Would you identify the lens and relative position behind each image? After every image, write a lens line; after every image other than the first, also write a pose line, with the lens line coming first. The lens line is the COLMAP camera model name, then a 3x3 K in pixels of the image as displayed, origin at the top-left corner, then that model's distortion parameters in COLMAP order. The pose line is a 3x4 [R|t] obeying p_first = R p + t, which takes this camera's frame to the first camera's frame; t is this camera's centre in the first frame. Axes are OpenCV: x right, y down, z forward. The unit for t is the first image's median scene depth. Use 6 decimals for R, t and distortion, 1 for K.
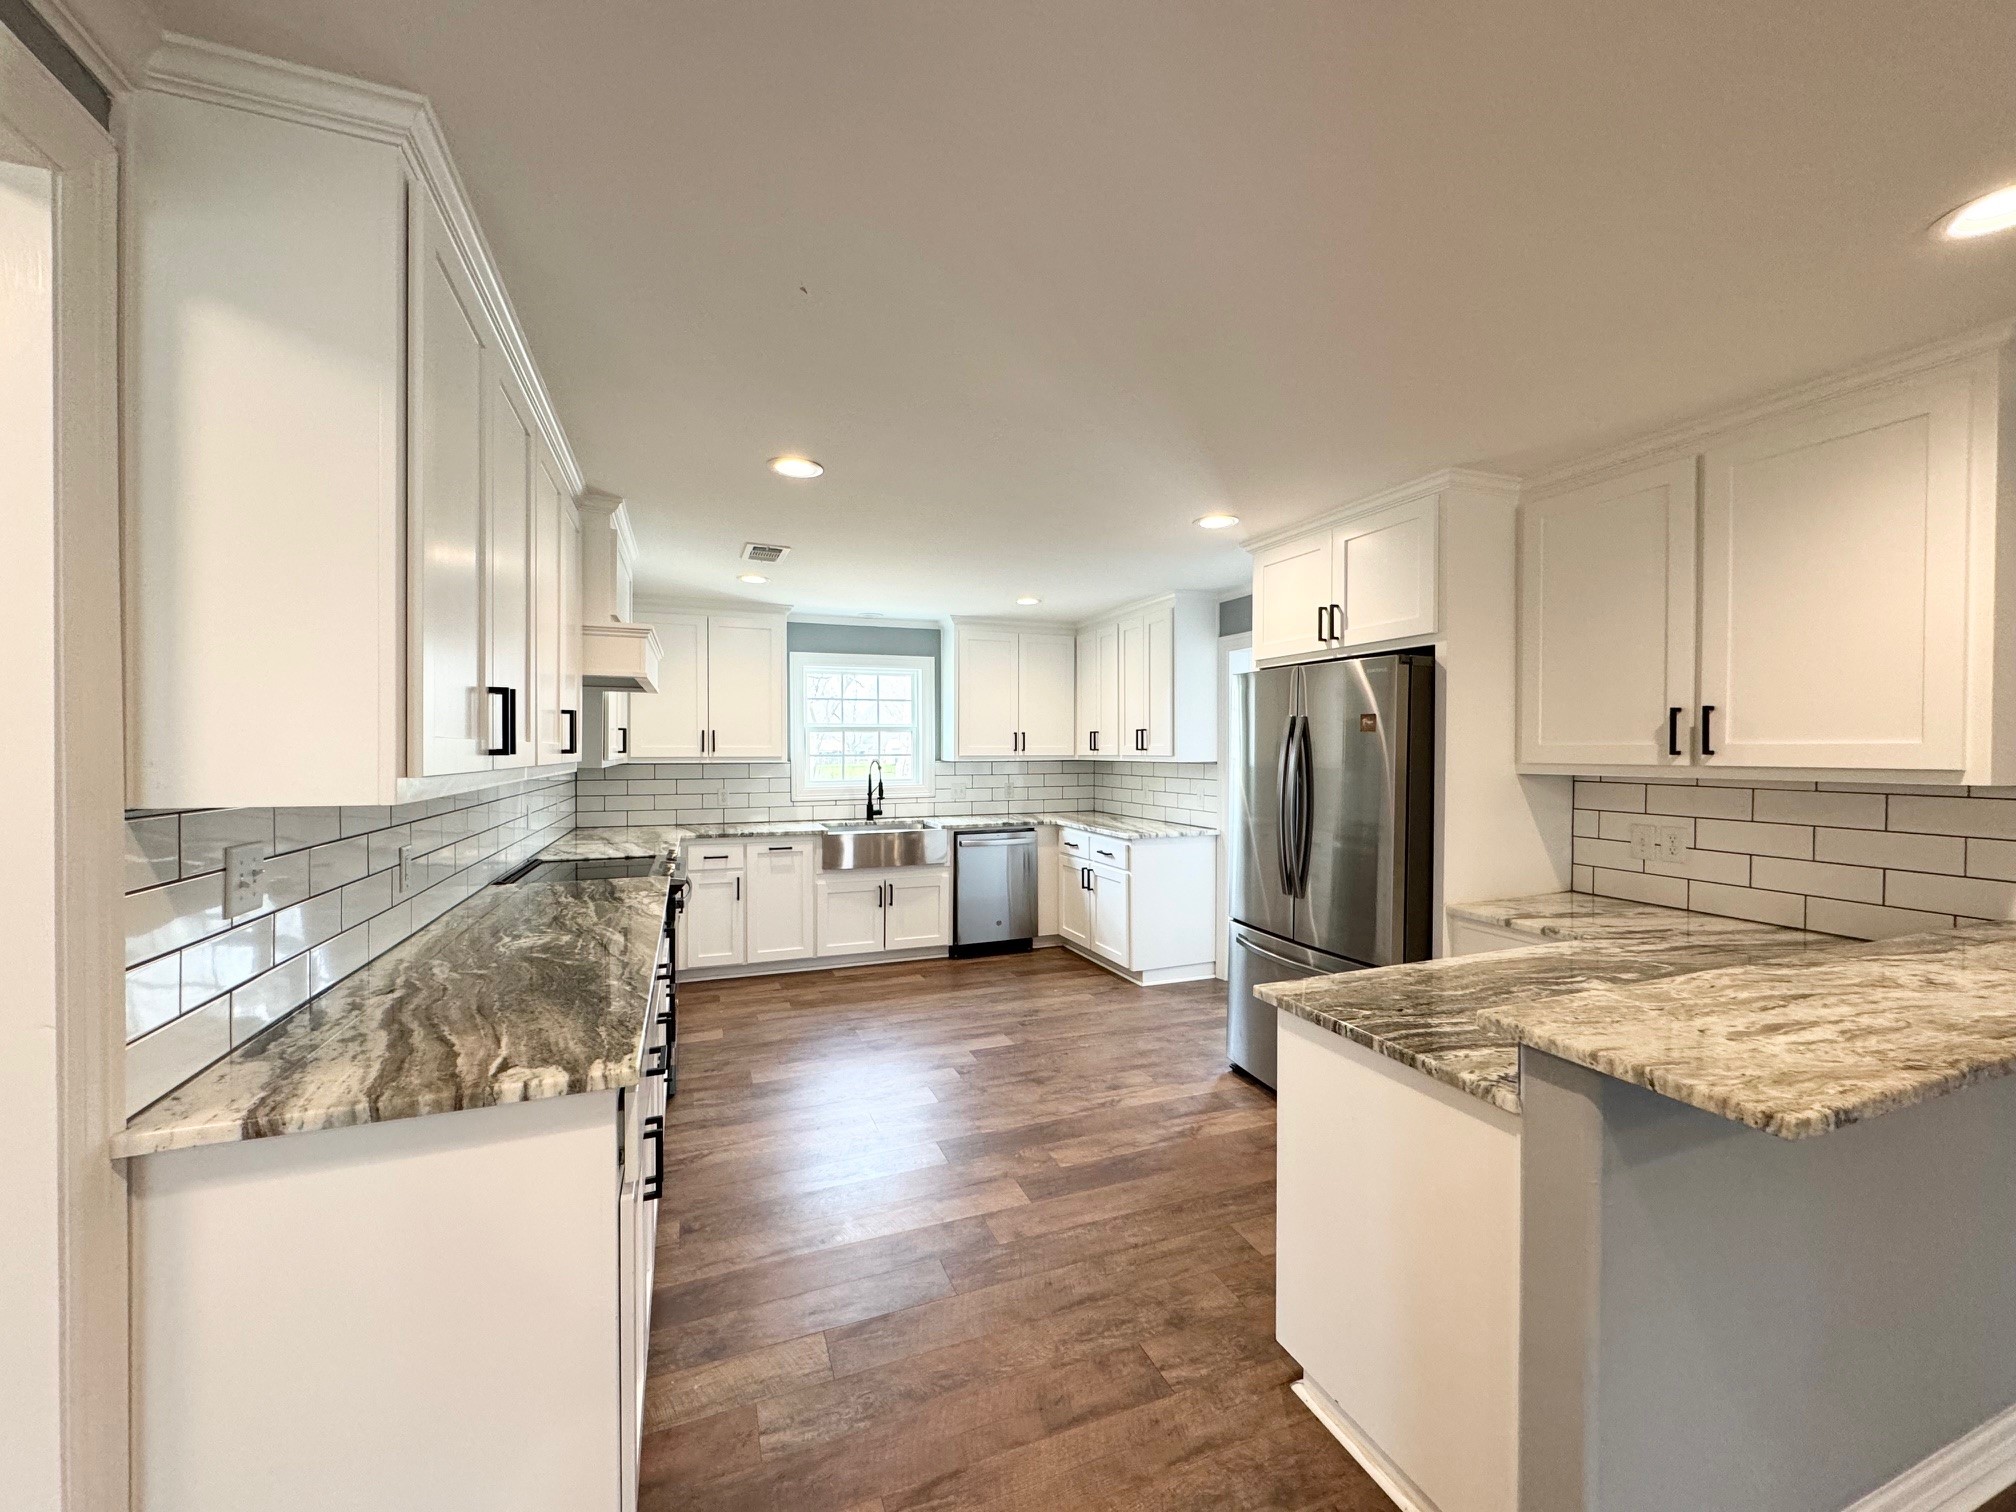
lens RADIAL K [[805.8, 0, 1014.3], [0, 805.8, 755.6], [0, 0, 1]] dist [-0.000673, 0.000077]
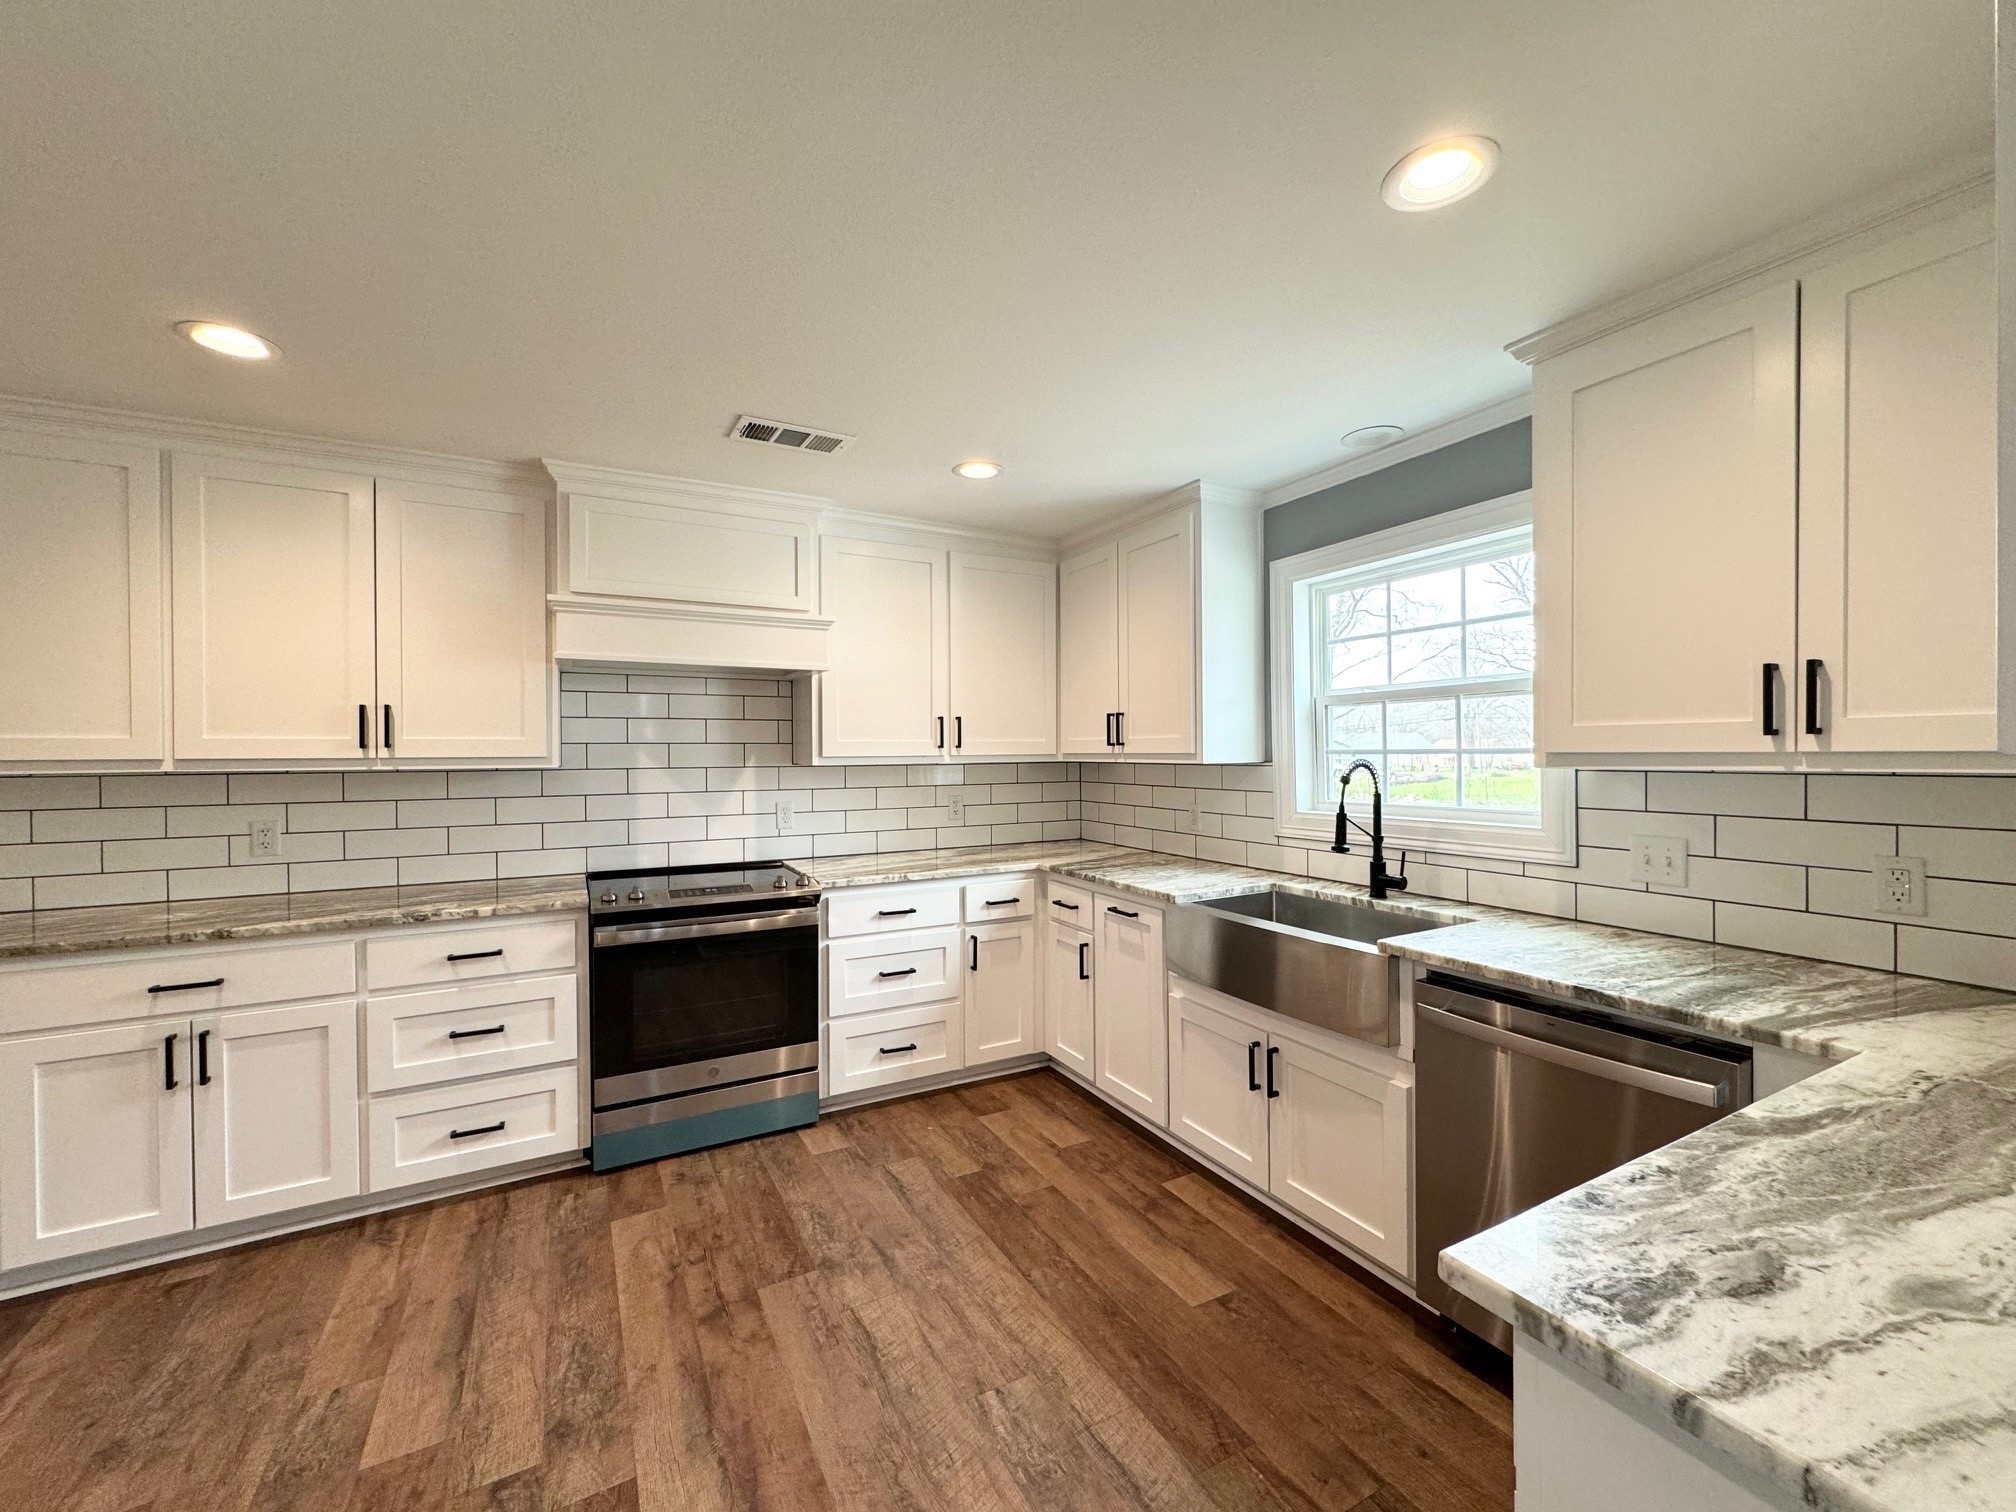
lens RADIAL K [[805.8, 0, 1014.3], [0, 805.8, 755.6], [0, 0, 1]] dist [-0.000673, 0.000077]
pose [[0.117377, 0.003911, -0.993080, 0.277767], [-0.002087, 0.999991, 0.003691, 0.000980], [0.993085, 0.001640, 0.117385, 0.863790]]
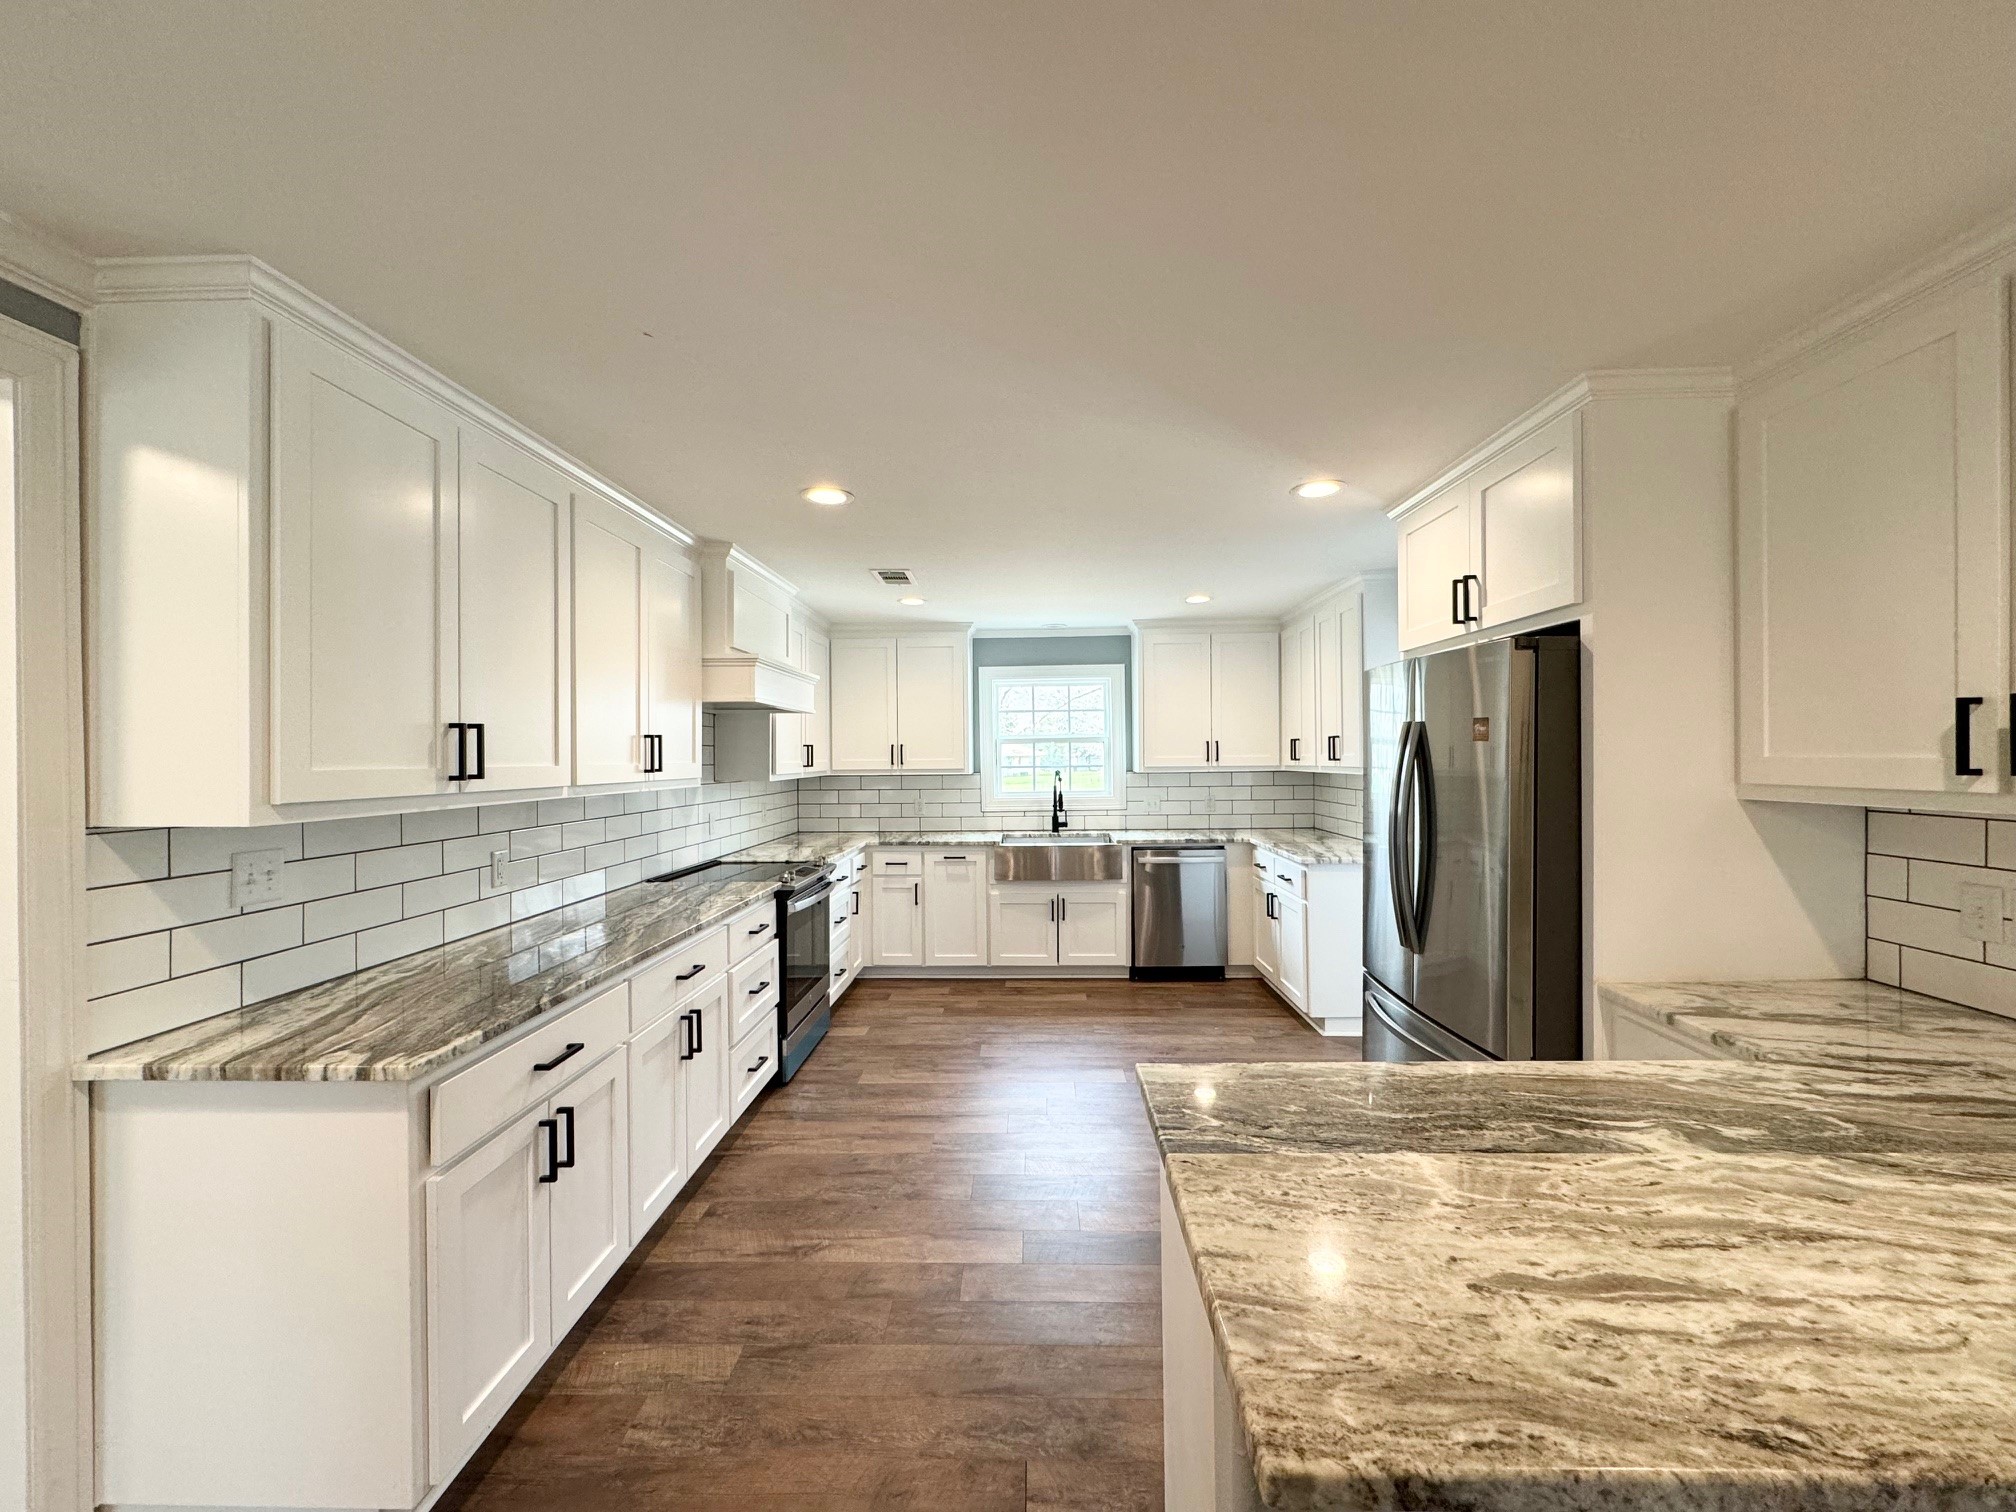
lens RADIAL K [[805.8, 0, 1014.3], [0, 805.8, 755.6], [0, 0, 1]] dist [-0.000673, 0.000077]
pose [[0.918375, -0.008948, -0.395610, 0.194057], [0.006279, 0.999948, -0.008042, -0.007502], [0.395661, 0.004901, 0.918384, 0.077818]]
